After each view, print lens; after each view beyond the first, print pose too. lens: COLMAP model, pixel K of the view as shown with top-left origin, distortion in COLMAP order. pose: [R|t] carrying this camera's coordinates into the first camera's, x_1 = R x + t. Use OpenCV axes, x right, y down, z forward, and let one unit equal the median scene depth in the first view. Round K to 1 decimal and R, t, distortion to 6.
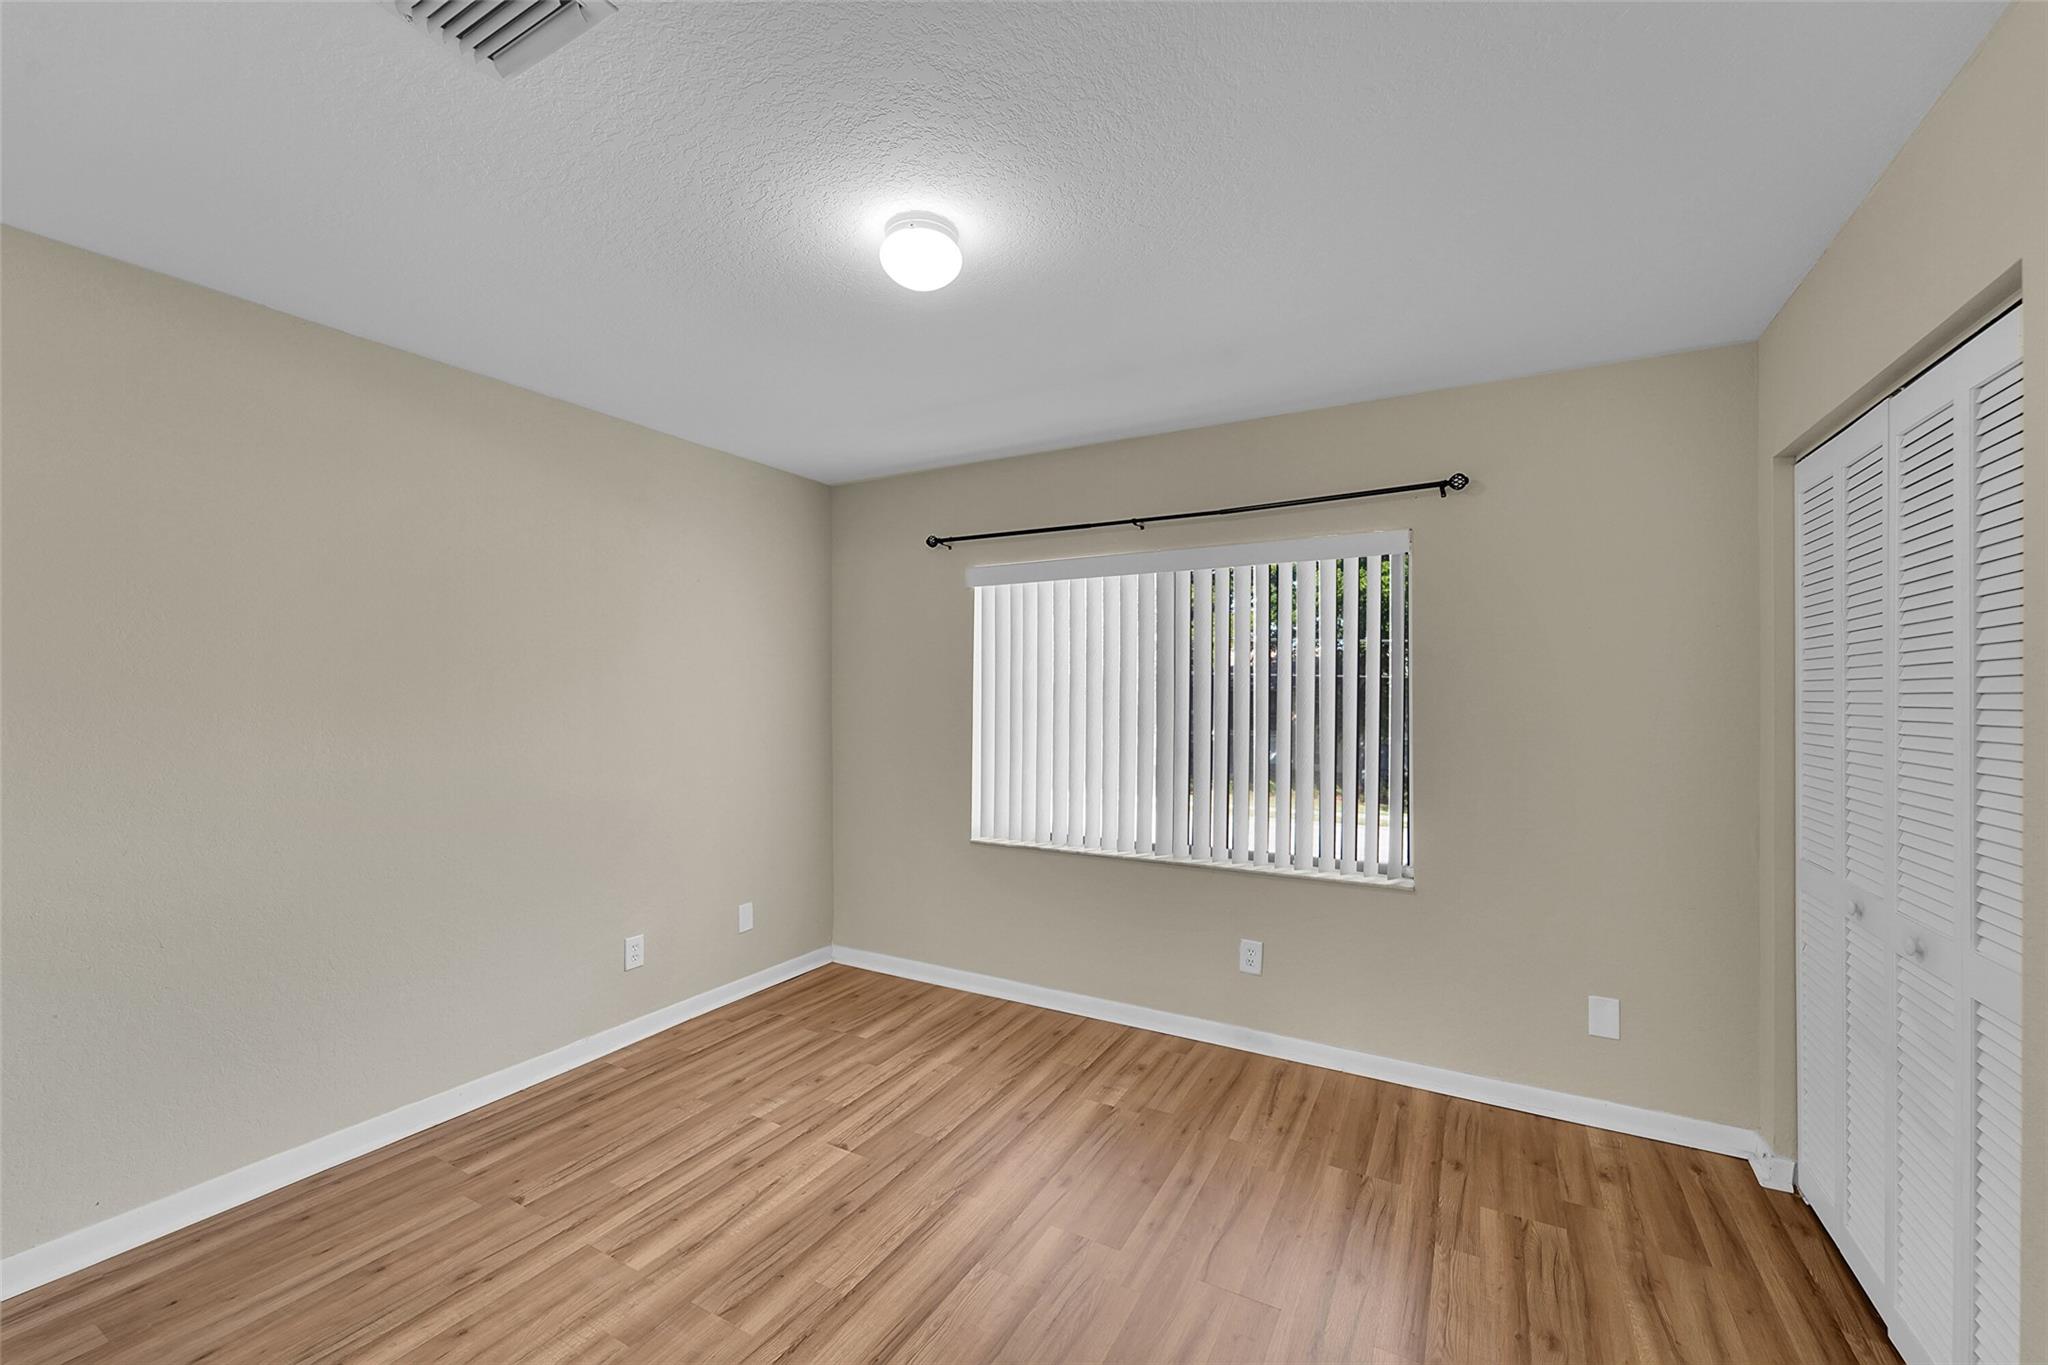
lens RADIAL K [[822.4, 0, 1018.1], [0, 822.4, 688.3], [0, 0, 1]] dist [0.002851, -0.000813]
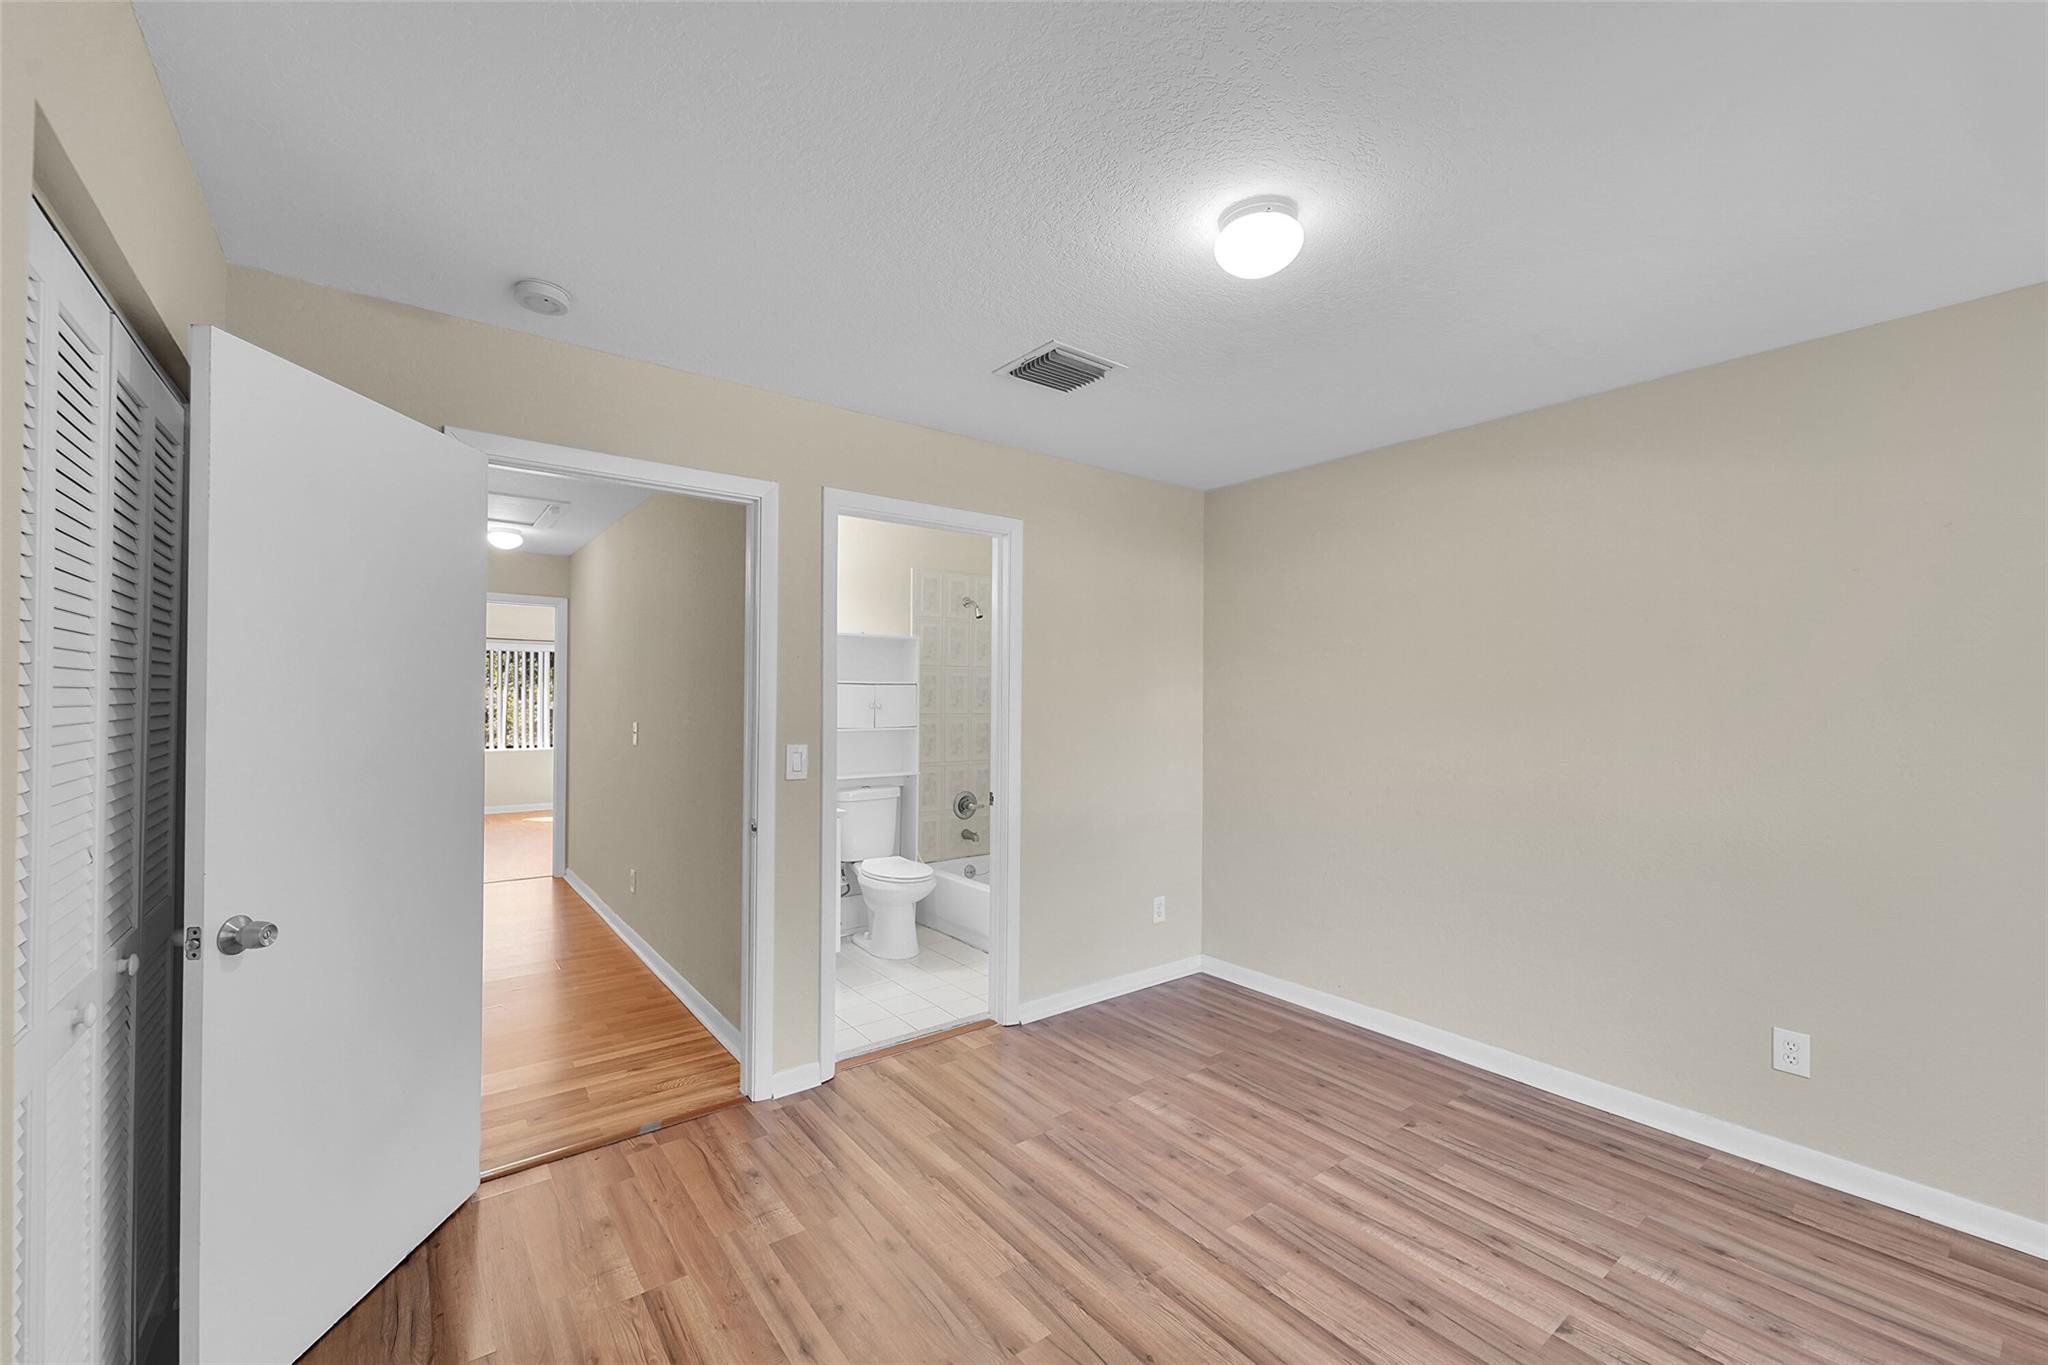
lens RADIAL K [[822.4, 0, 1014.9], [0, 822.4, 690.5], [0, 0, 1]] dist [0.002851, -0.000813]
pose [[-0.395296, -0.014511, -0.918439, 0.743537], [-0.001667, 0.999885, -0.015081, 0.007693], [0.918552, -0.004431, -0.395275, 0.962694]]
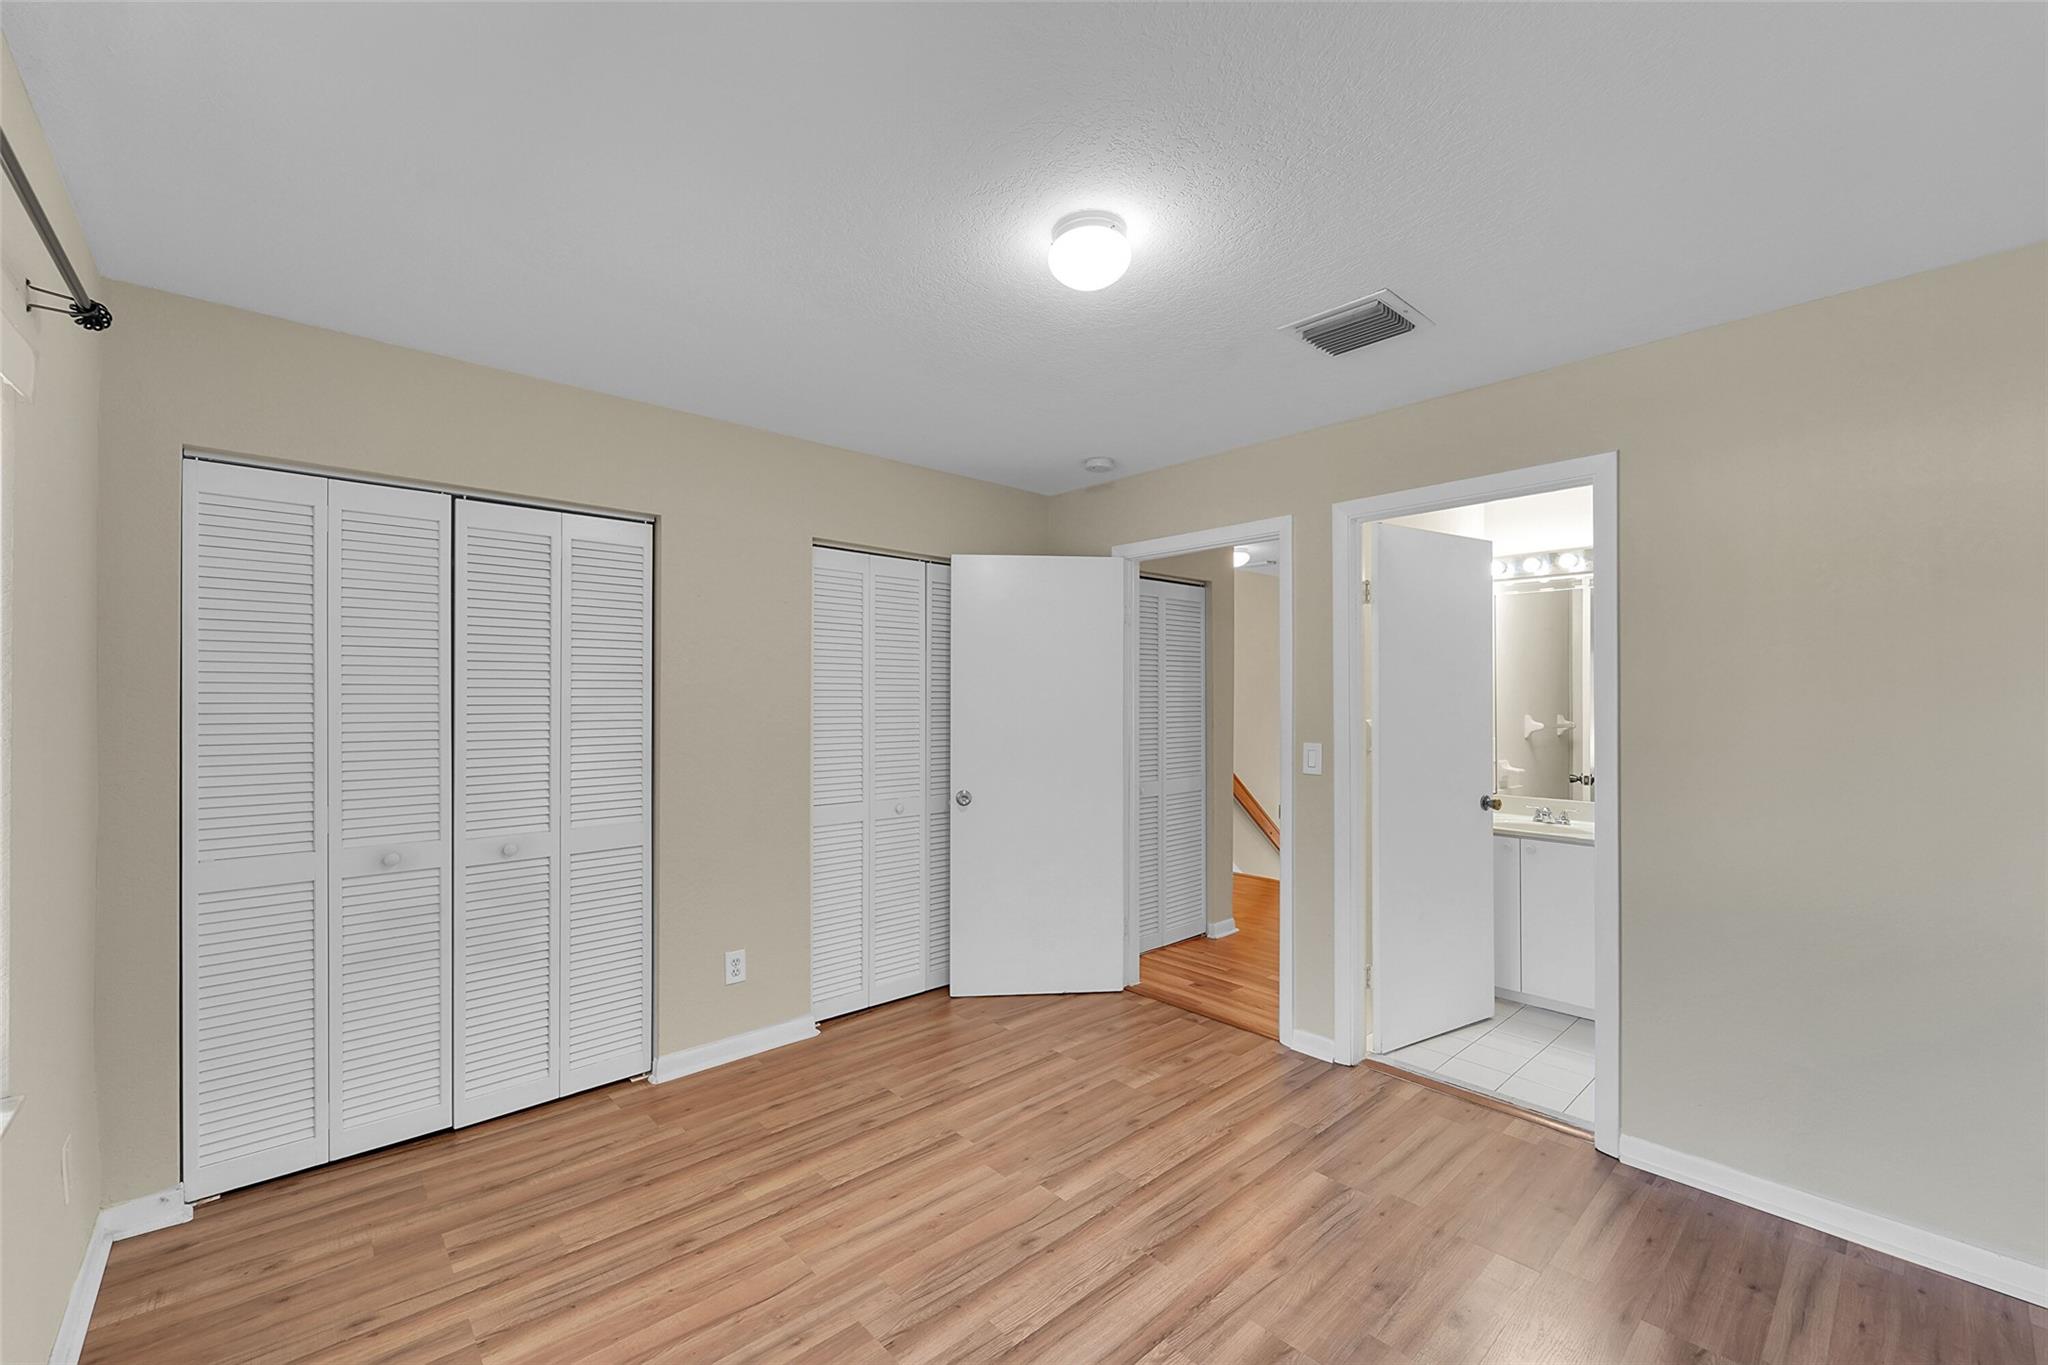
lens RADIAL K [[822.4, 0, 1021.2], [0, 822.4, 693.1], [0, 0, 1]] dist [0.002851, -0.000813]
pose [[-0.949267, -0.004778, 0.314435, -0.298916], [-0.009751, 0.999851, -0.014245, 0.010837], [-0.314320, -0.016589, -0.949172, 1.678622]]
